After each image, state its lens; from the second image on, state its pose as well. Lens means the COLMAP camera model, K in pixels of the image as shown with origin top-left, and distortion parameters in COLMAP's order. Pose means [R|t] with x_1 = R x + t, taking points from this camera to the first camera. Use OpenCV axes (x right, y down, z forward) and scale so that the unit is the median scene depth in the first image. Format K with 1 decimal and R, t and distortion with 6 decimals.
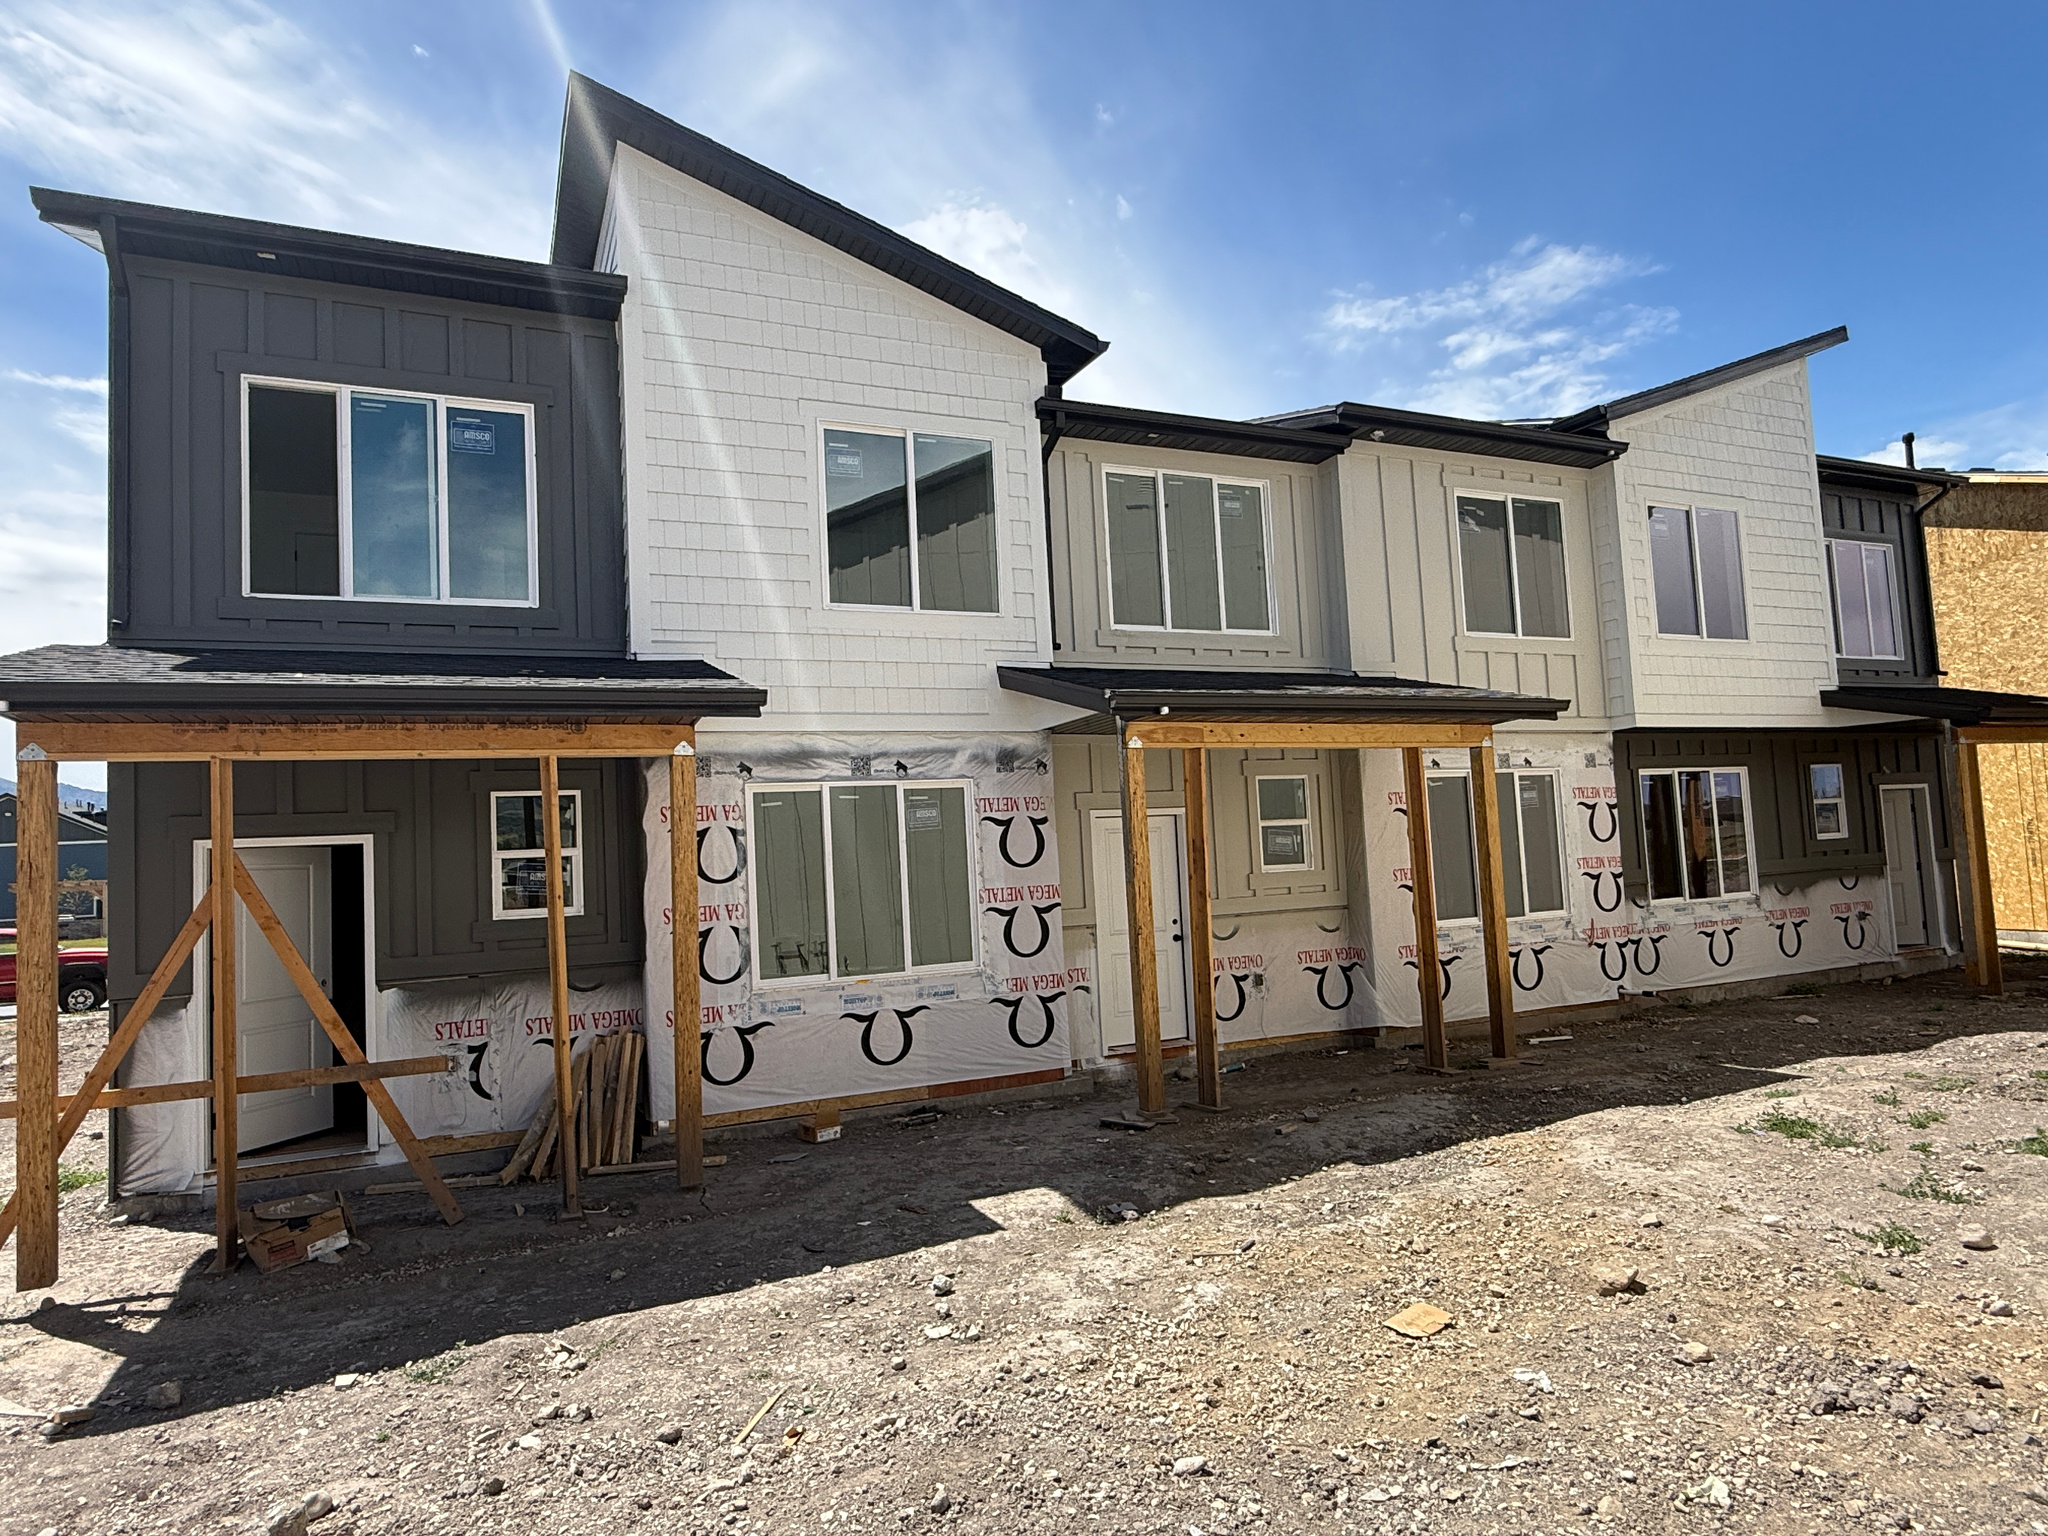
lens RADIAL K [[1194.3, 0, 1015.9], [0, 1194.3, 778.0], [0, 0, 1]] dist [-0.022890, 0.005538]
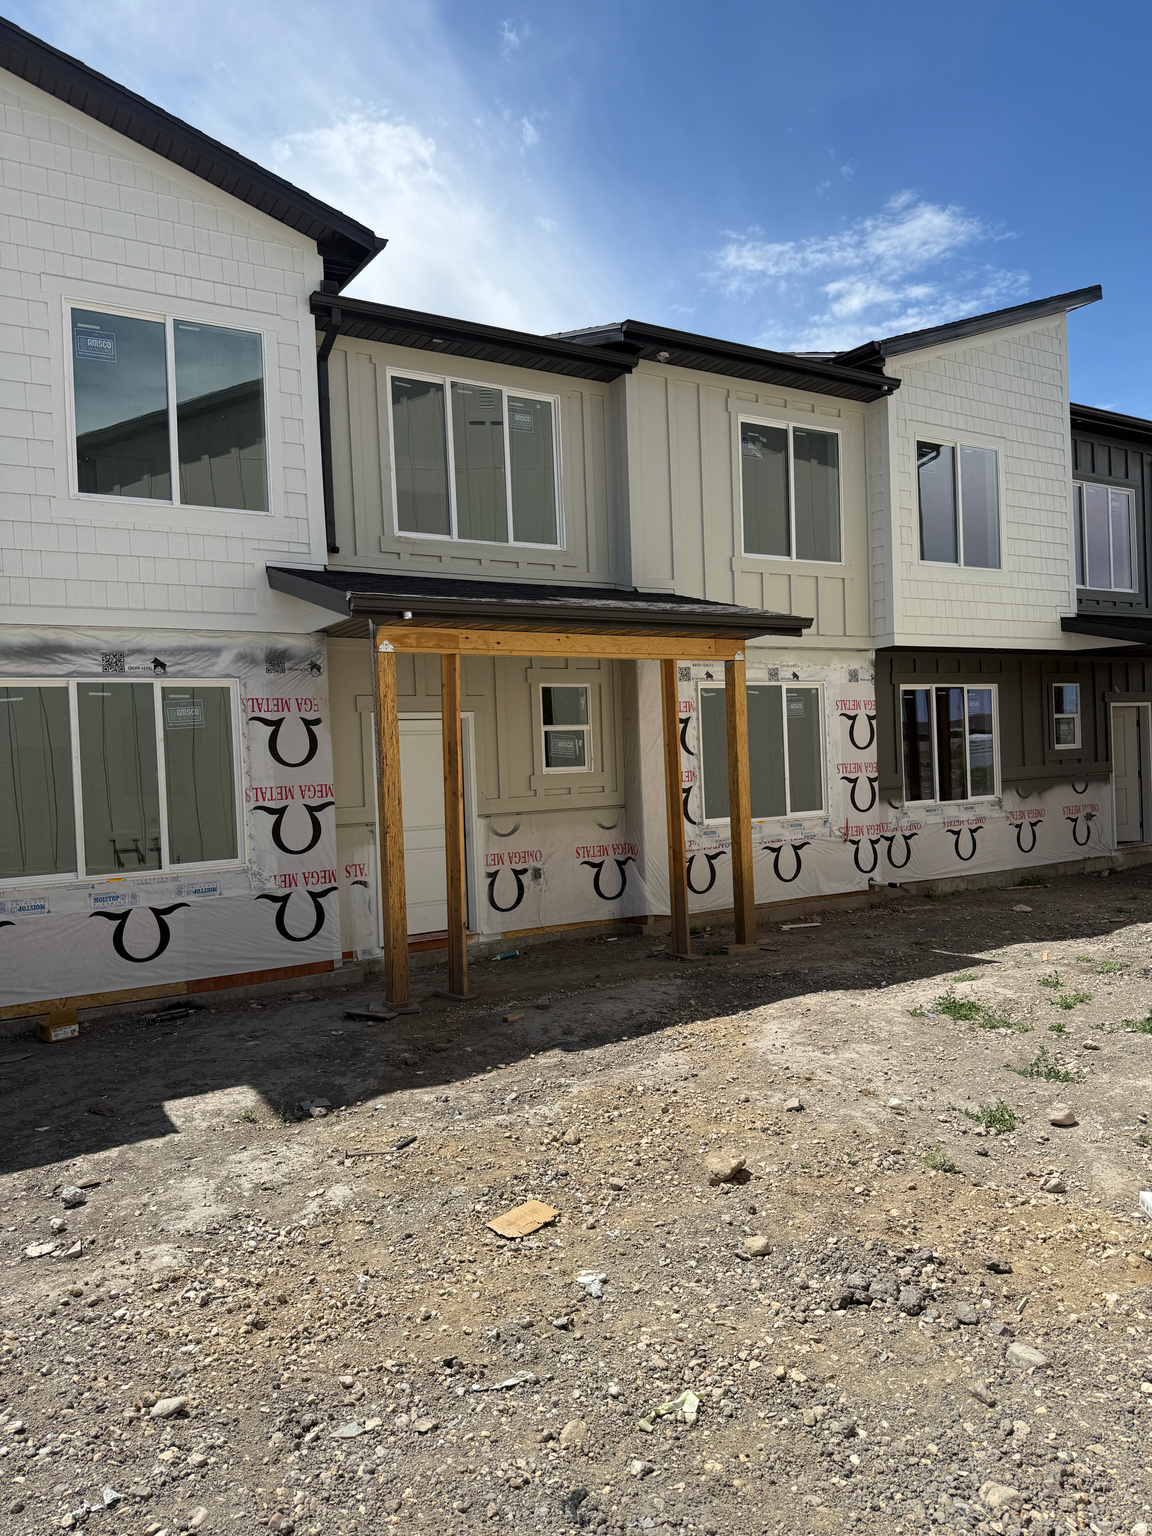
lens RADIAL K [[1087.3, 0, 590.8], [0, 1087.3, 771.9], [0, 0, 1]] dist [0.025389, -0.046357]
pose [[0.988613, 0.010680, 0.150103, 0.120379], [-0.023240, 0.996347, 0.082173, -0.003378], [-0.148677, -0.084726, 0.985250, 0.044939]]
